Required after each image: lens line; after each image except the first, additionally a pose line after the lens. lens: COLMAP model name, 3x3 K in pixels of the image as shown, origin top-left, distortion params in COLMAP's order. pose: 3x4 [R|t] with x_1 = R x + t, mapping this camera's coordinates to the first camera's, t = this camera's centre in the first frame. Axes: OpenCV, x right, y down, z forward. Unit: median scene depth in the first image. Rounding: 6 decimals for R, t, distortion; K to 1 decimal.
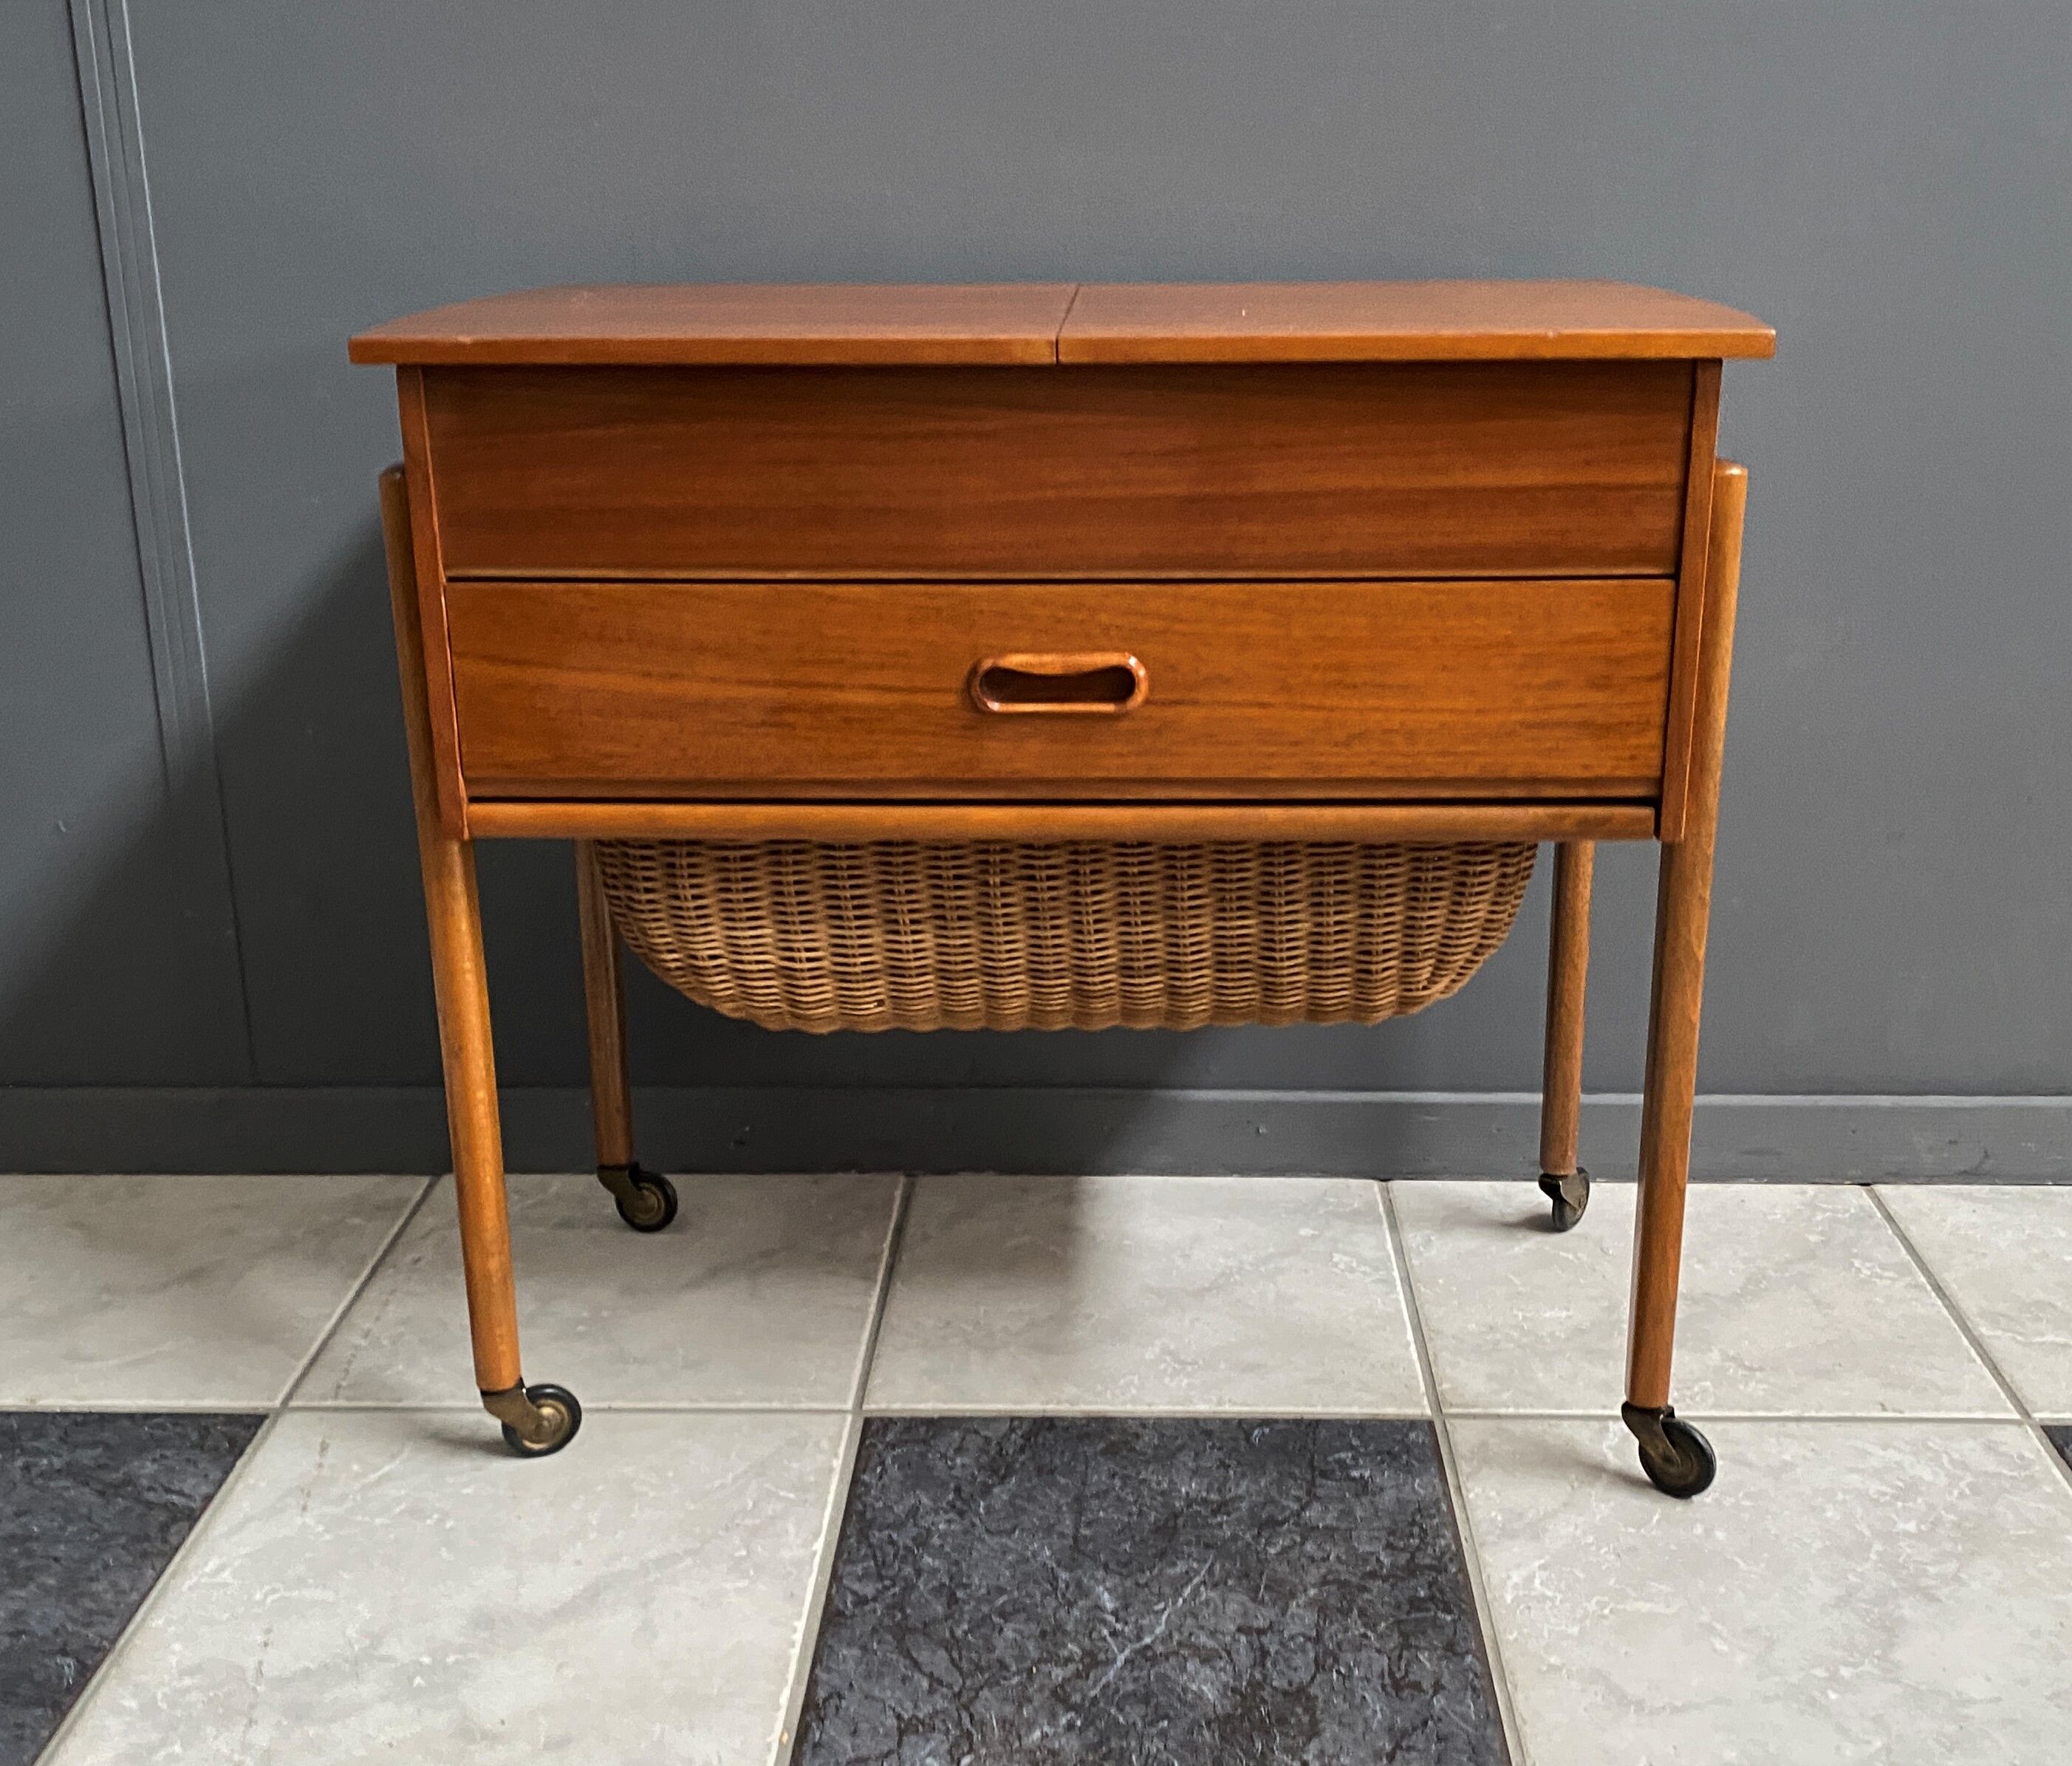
lens RADIAL K [[2421.0, 0, 1070.6], [0, 2421.0, 785.5], [0, 0, 1]] dist [-0.019488, 0.000000]
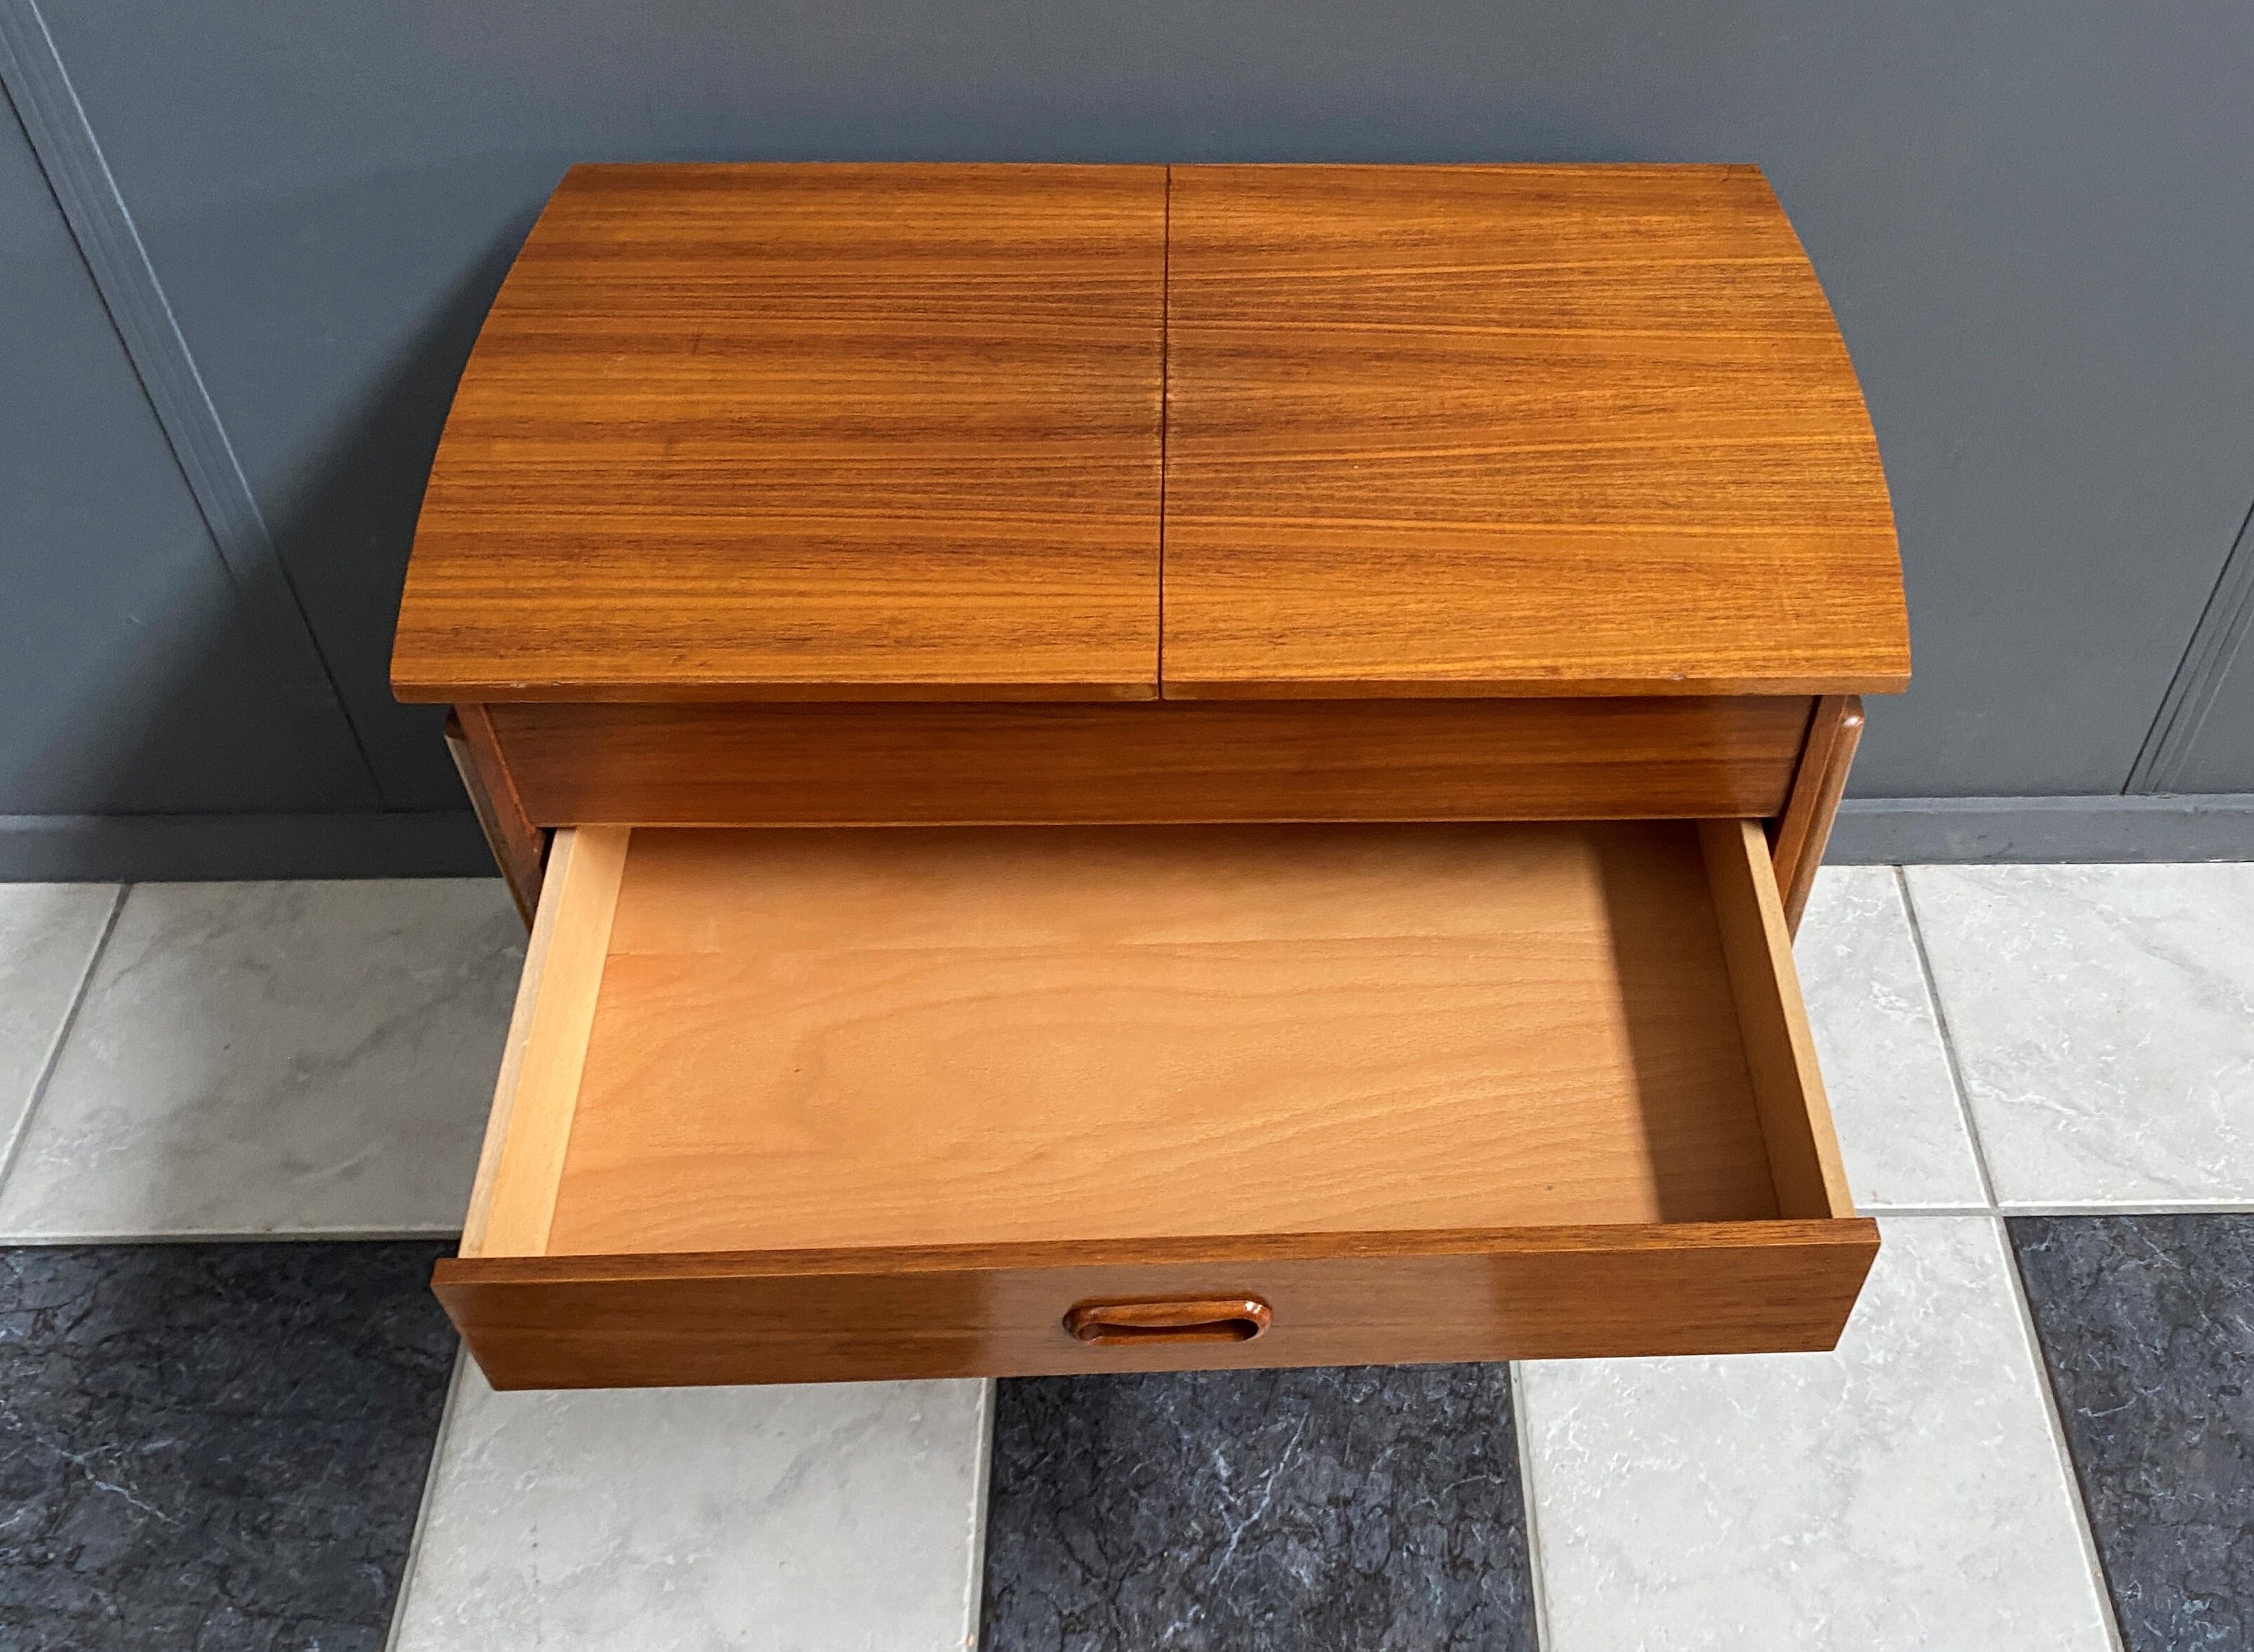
lens RADIAL K [[2297.0, 0, 1280.1], [0, 2297.0, 891.5], [0, 0, 1]] dist [-0.000655, 0.000000]
pose [[0.998464, -0.027512, 0.048087, -0.003477], [-0.003812, 0.831803, 0.555059, -0.548224], [-0.055270, -0.554389, 0.830420, 0.188770]]
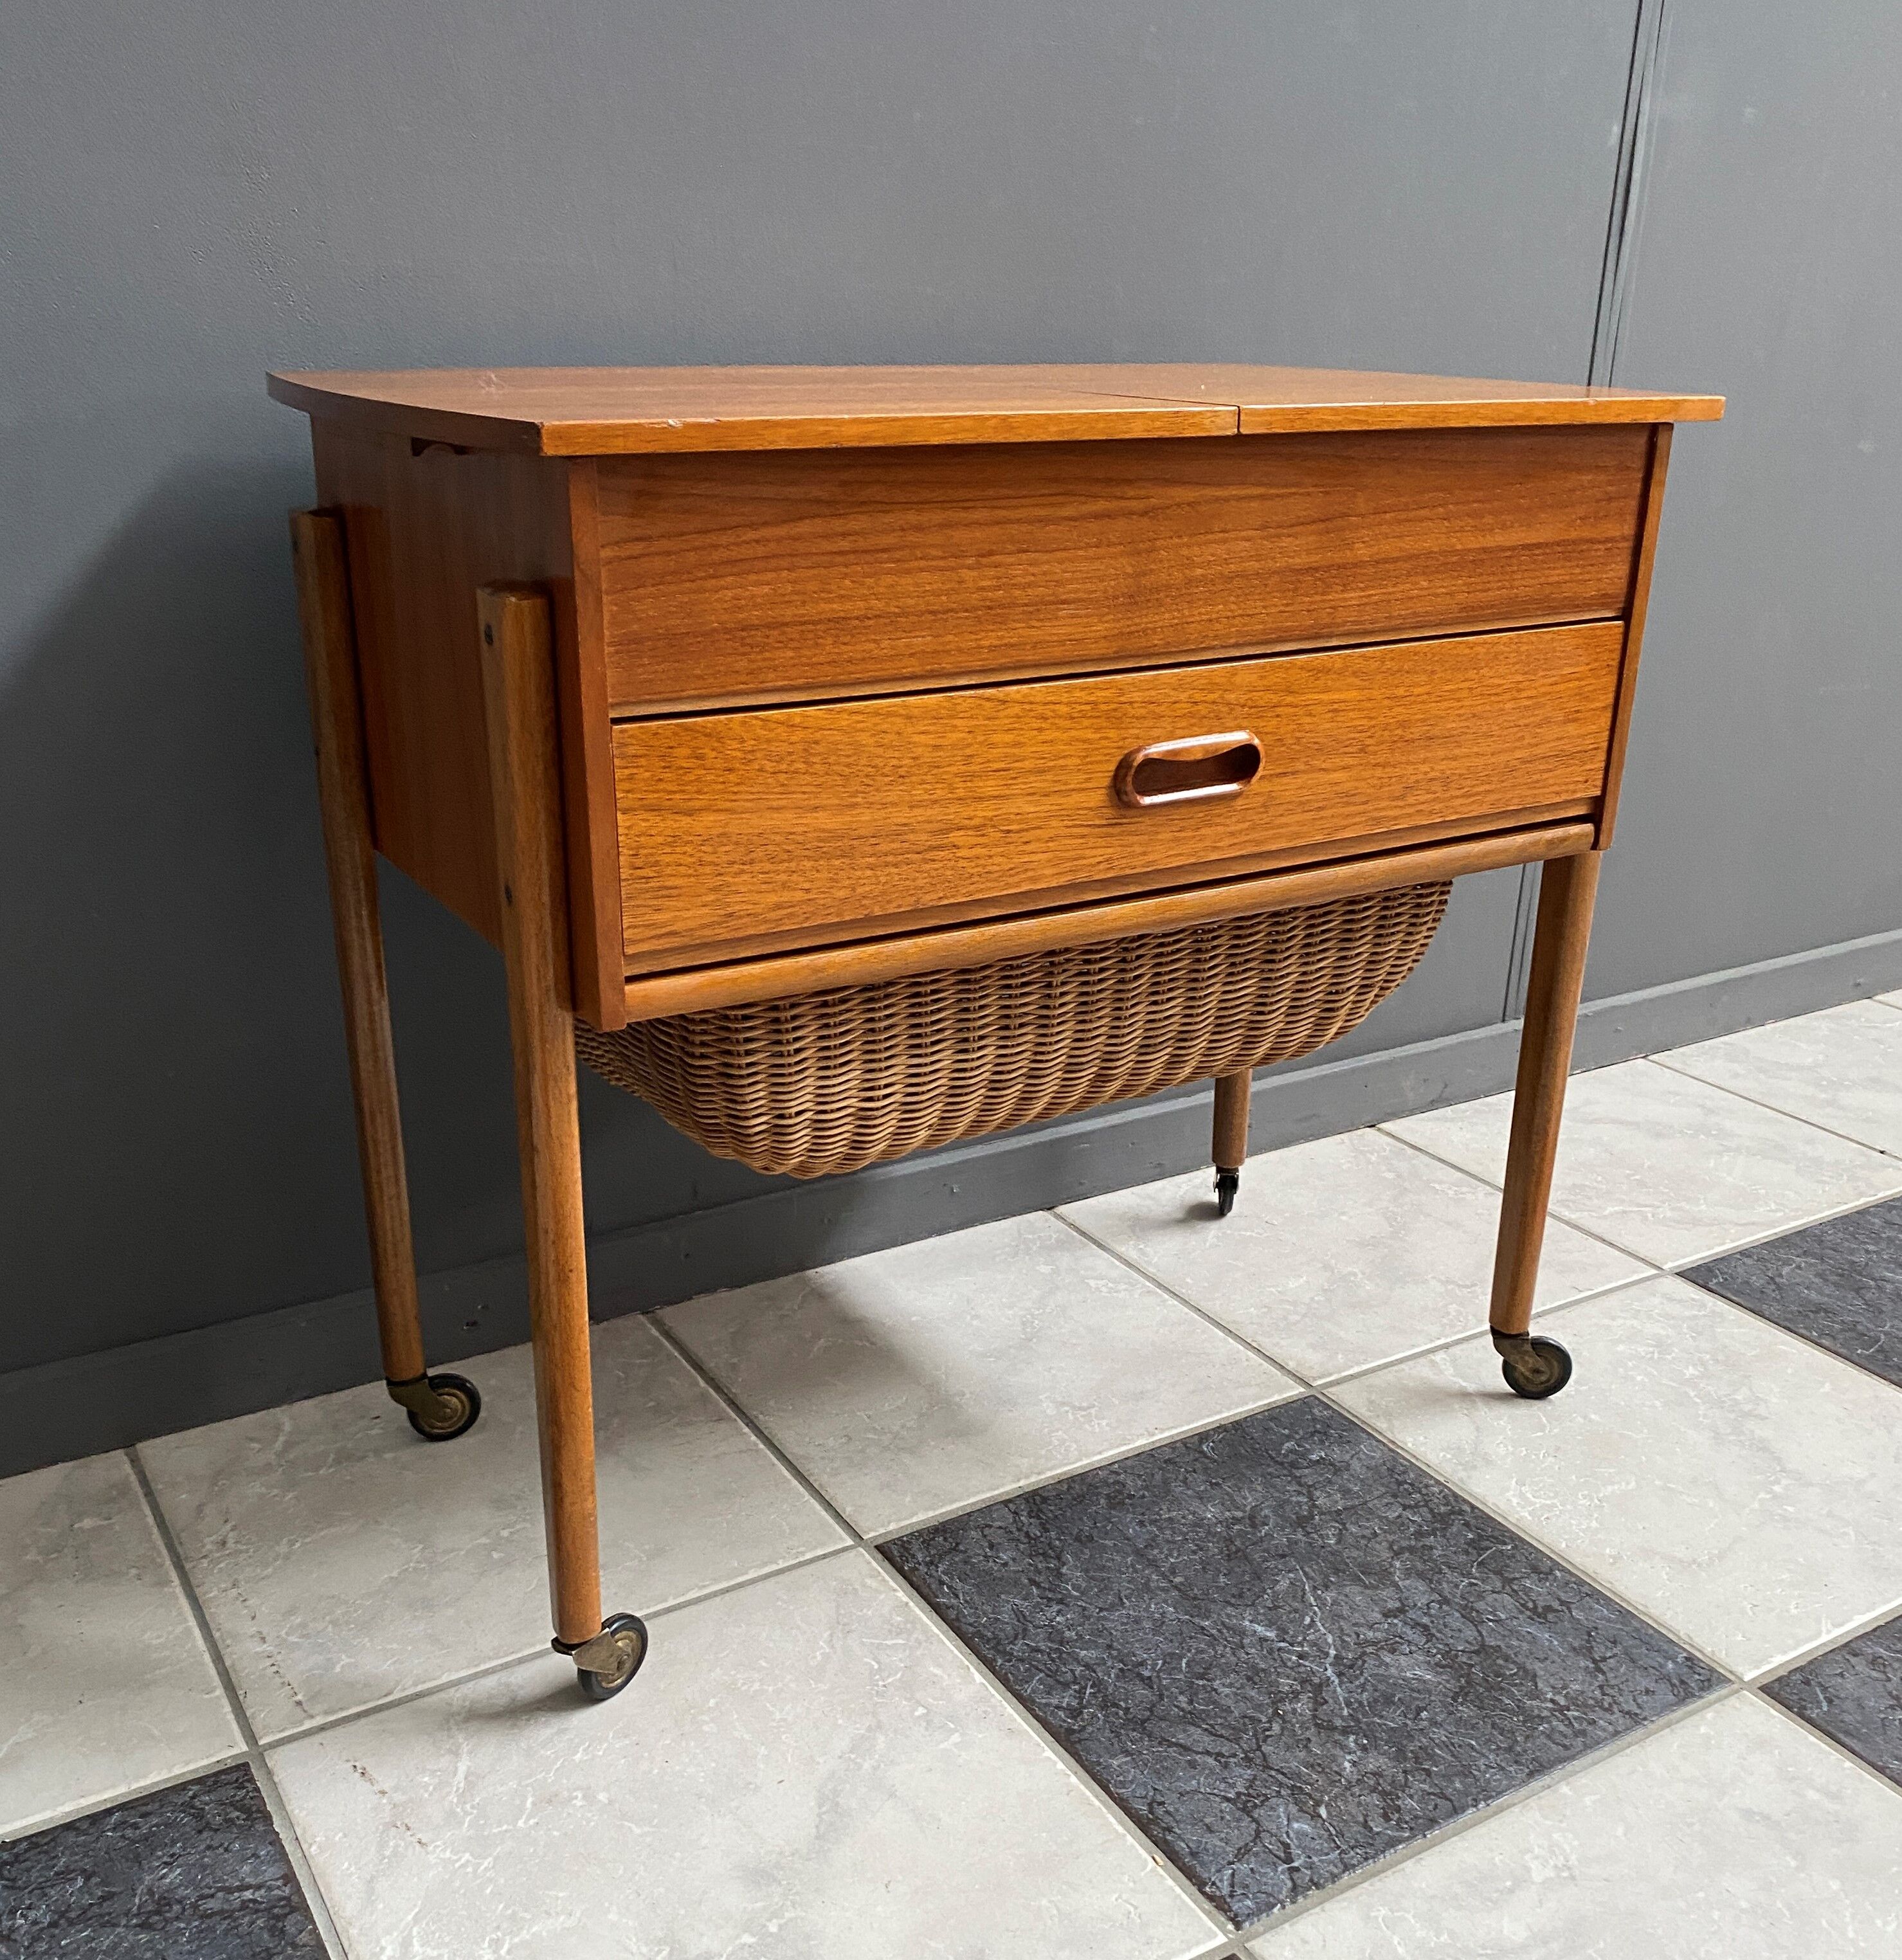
lens RADIAL K [[2085.0, 0, 1008.9], [0, 2085.0, 1061.3], [0, 0, 1]] dist [-0.024578, 0.000000]
pose [[0.825299, -0.181122, 0.534860, -0.515553], [0.124855, 0.982252, 0.139970, -0.050381], [-0.550720, -0.048737, 0.833266, 0.307567]]
